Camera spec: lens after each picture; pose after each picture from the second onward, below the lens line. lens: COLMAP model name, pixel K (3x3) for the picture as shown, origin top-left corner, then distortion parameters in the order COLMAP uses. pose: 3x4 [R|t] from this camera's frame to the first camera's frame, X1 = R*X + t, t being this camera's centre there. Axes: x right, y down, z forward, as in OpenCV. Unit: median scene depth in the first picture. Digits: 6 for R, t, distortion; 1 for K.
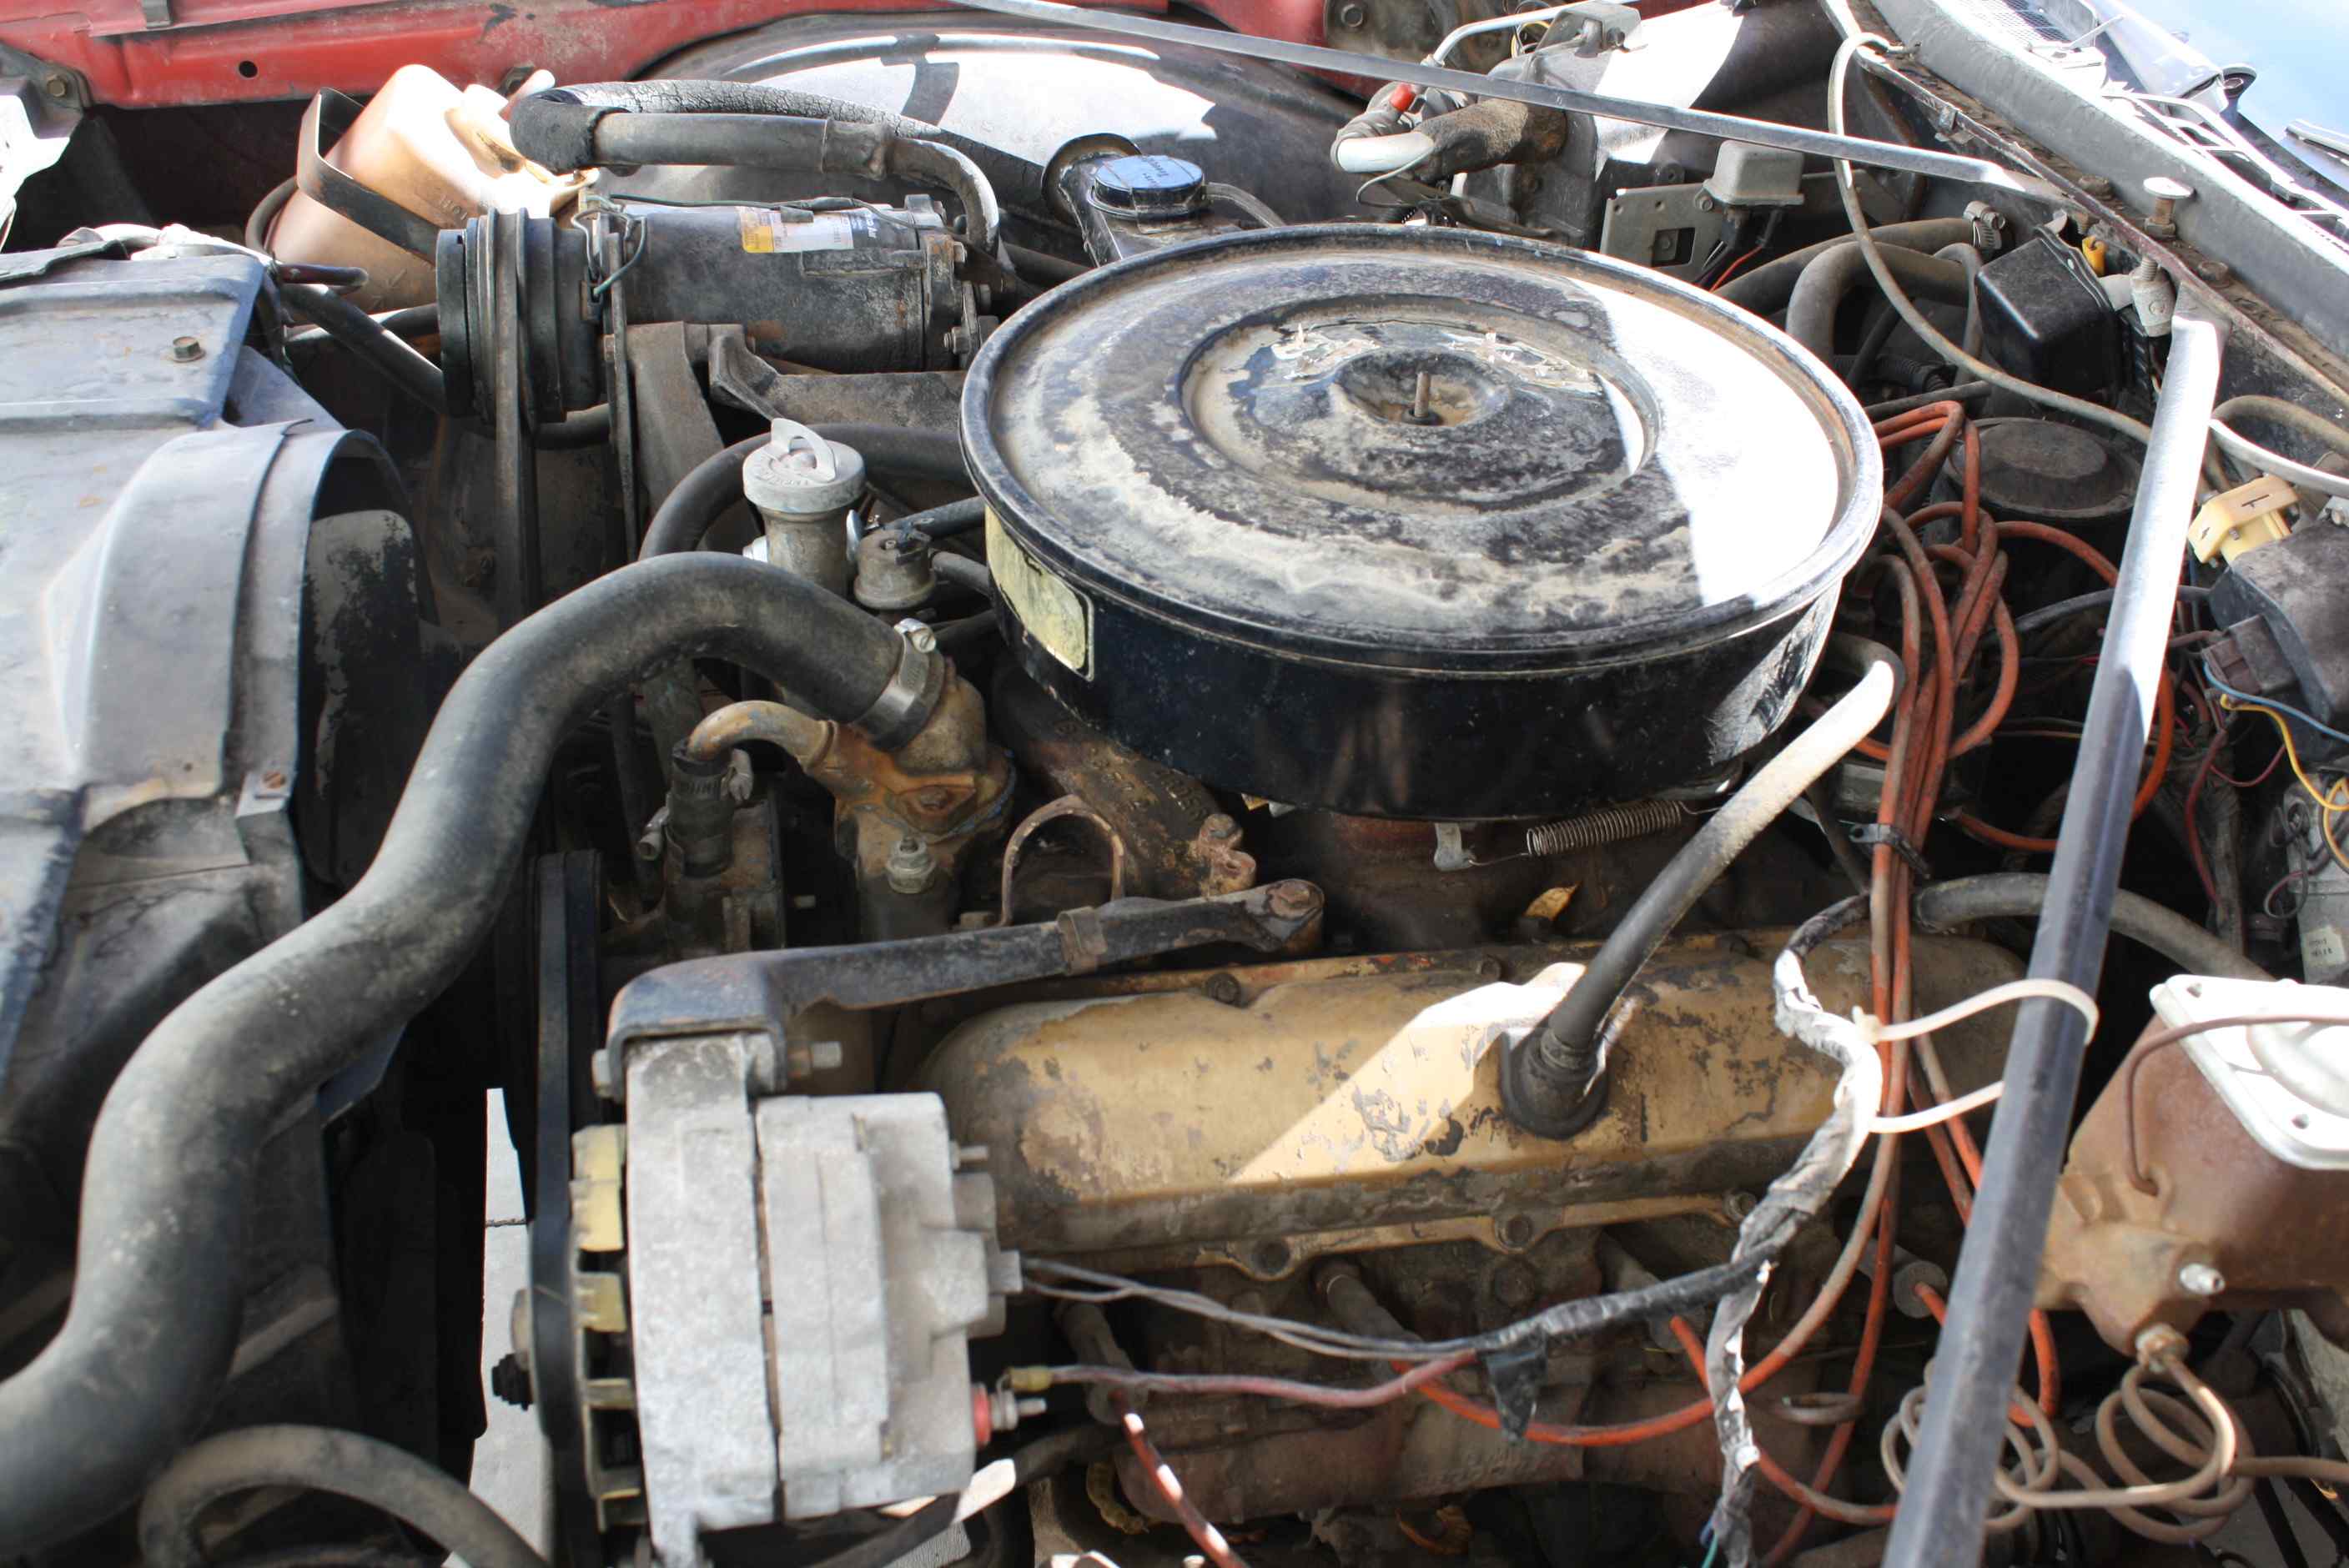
lens RADIAL K [[2272.0, 0, 1174.5], [0, 2272.0, 784.0], [0, 0, 1]] dist [-0.152961, 0.173974]
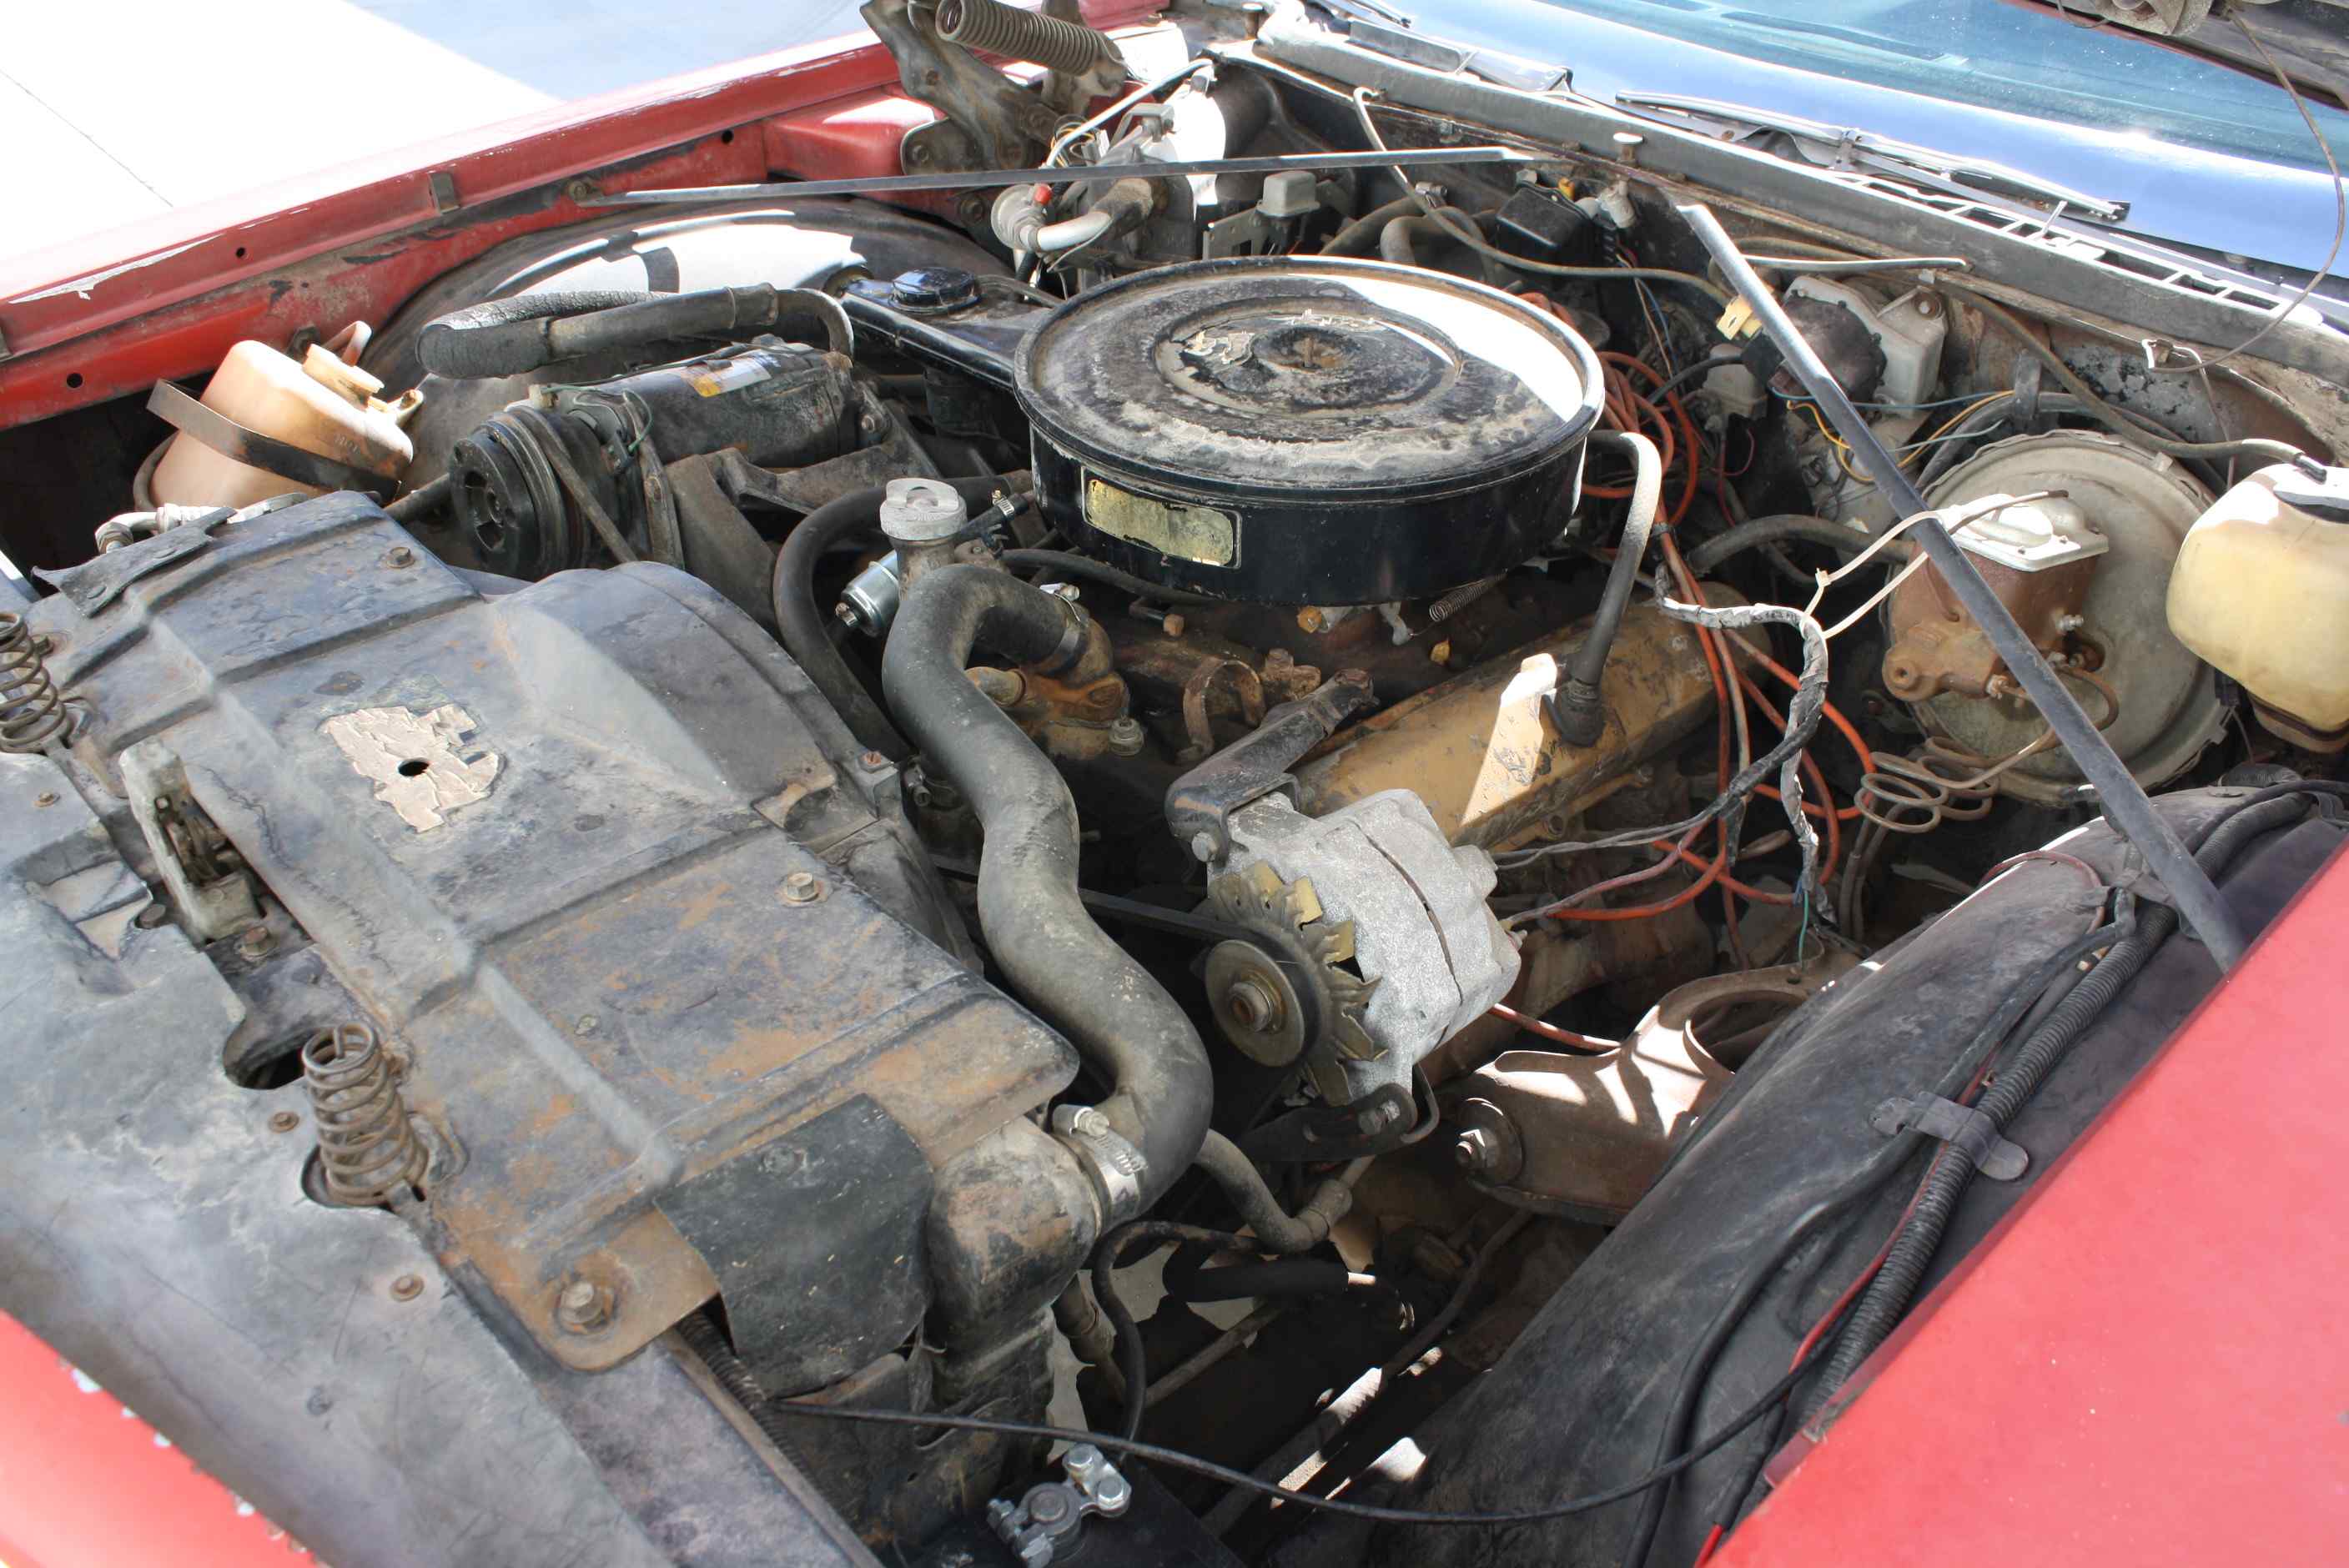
lens RADIAL K [[2027.1, 0, 1187.7], [0, 2027.1, 785.9], [0, 0, 1]] dist [-0.170119, 0.163276]
pose [[0.851494, -0.315383, 0.418918, -0.564864], [0.323607, 0.944681, 0.053440, 0.007784], [-0.412598, 0.090061, 0.906450, -0.172840]]
